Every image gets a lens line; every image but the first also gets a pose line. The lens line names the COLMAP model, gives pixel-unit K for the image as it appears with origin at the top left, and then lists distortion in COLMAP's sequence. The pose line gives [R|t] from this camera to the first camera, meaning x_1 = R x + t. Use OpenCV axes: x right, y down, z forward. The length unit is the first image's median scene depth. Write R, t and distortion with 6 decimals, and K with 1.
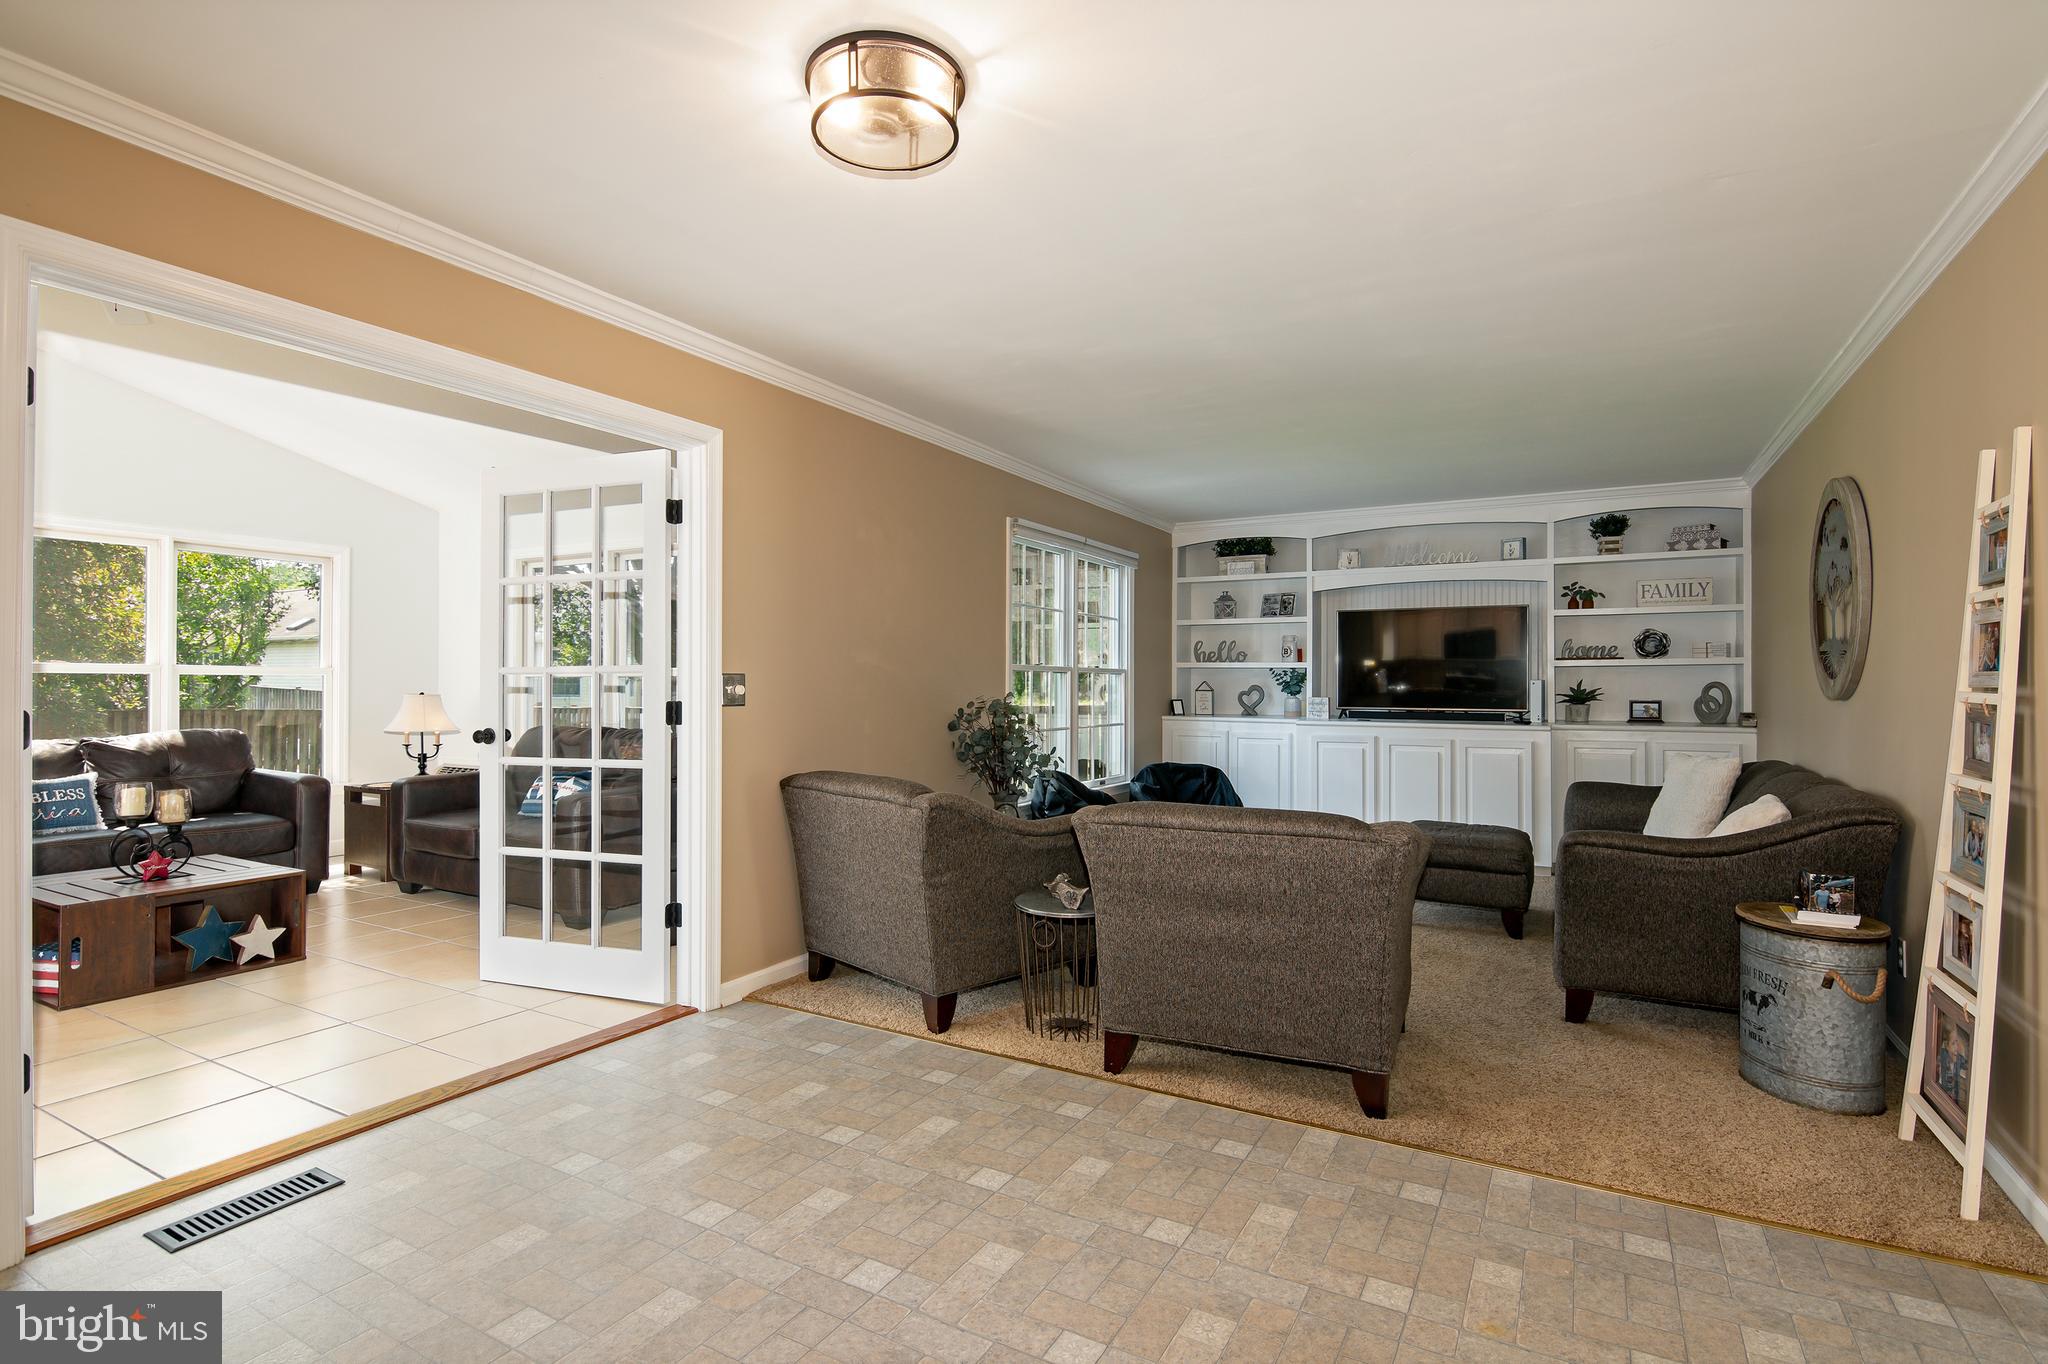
lens RADIAL K [[995.4, 0, 1014.0], [0, 995.4, 681.1], [0, 0, 1]] dist [0.003079, -0.008187]
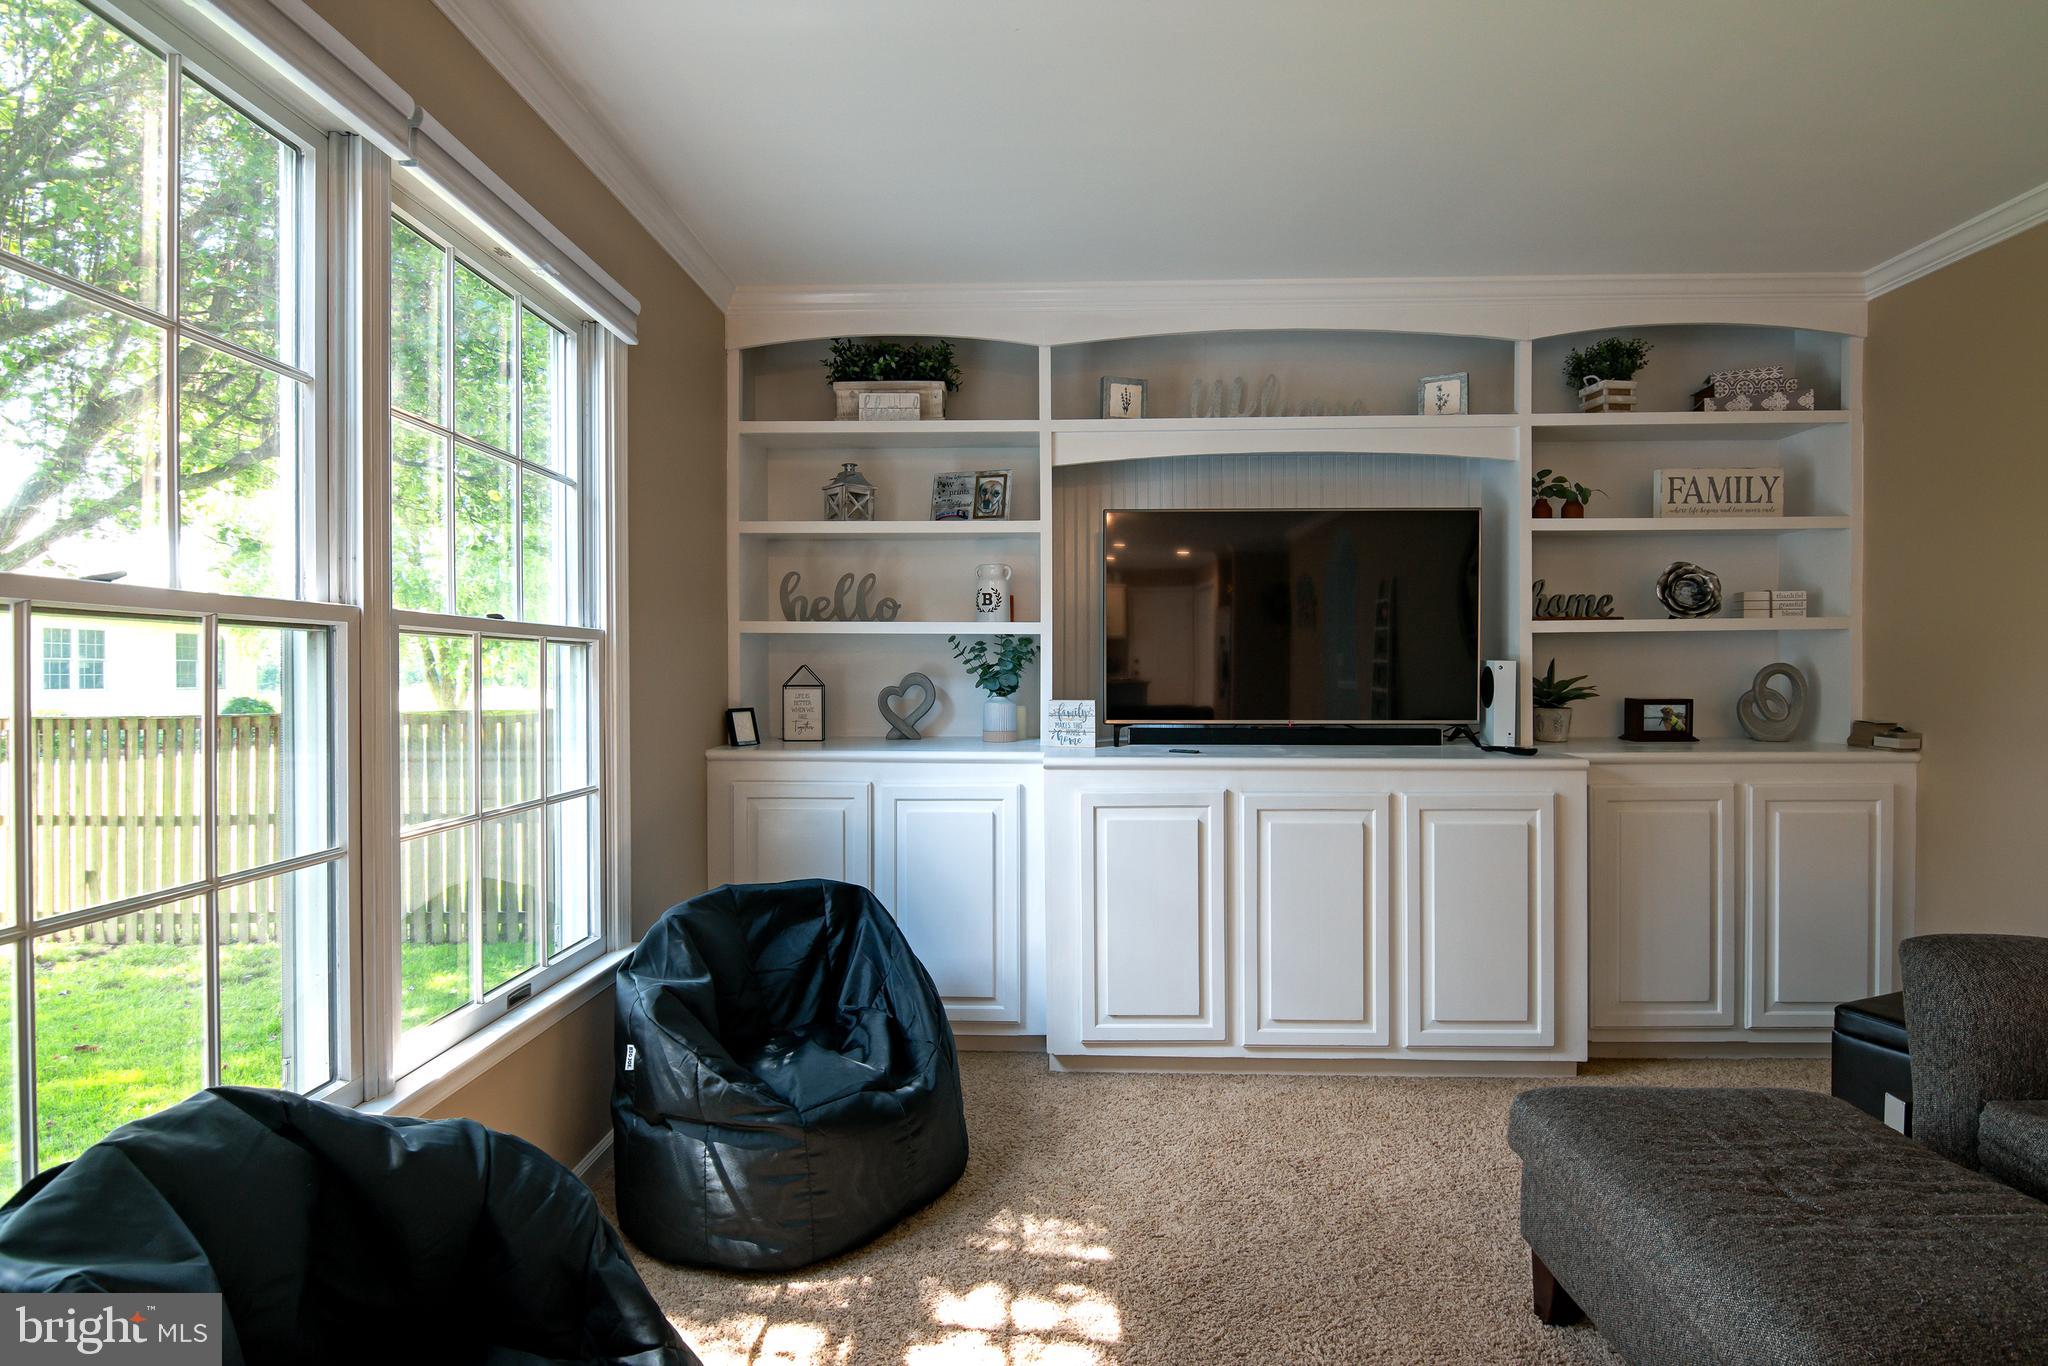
lens RADIAL K [[995.4, 0, 1025.3], [0, 995.4, 677.3], [0, 0, 1]] dist [0.003079, -0.008187]
pose [[0.882384, -0.008728, 0.470449, 0.076768], [0.003265, 0.999917, 0.012426, 0.000619], [-0.470518, -0.009429, 0.882340, 0.611792]]
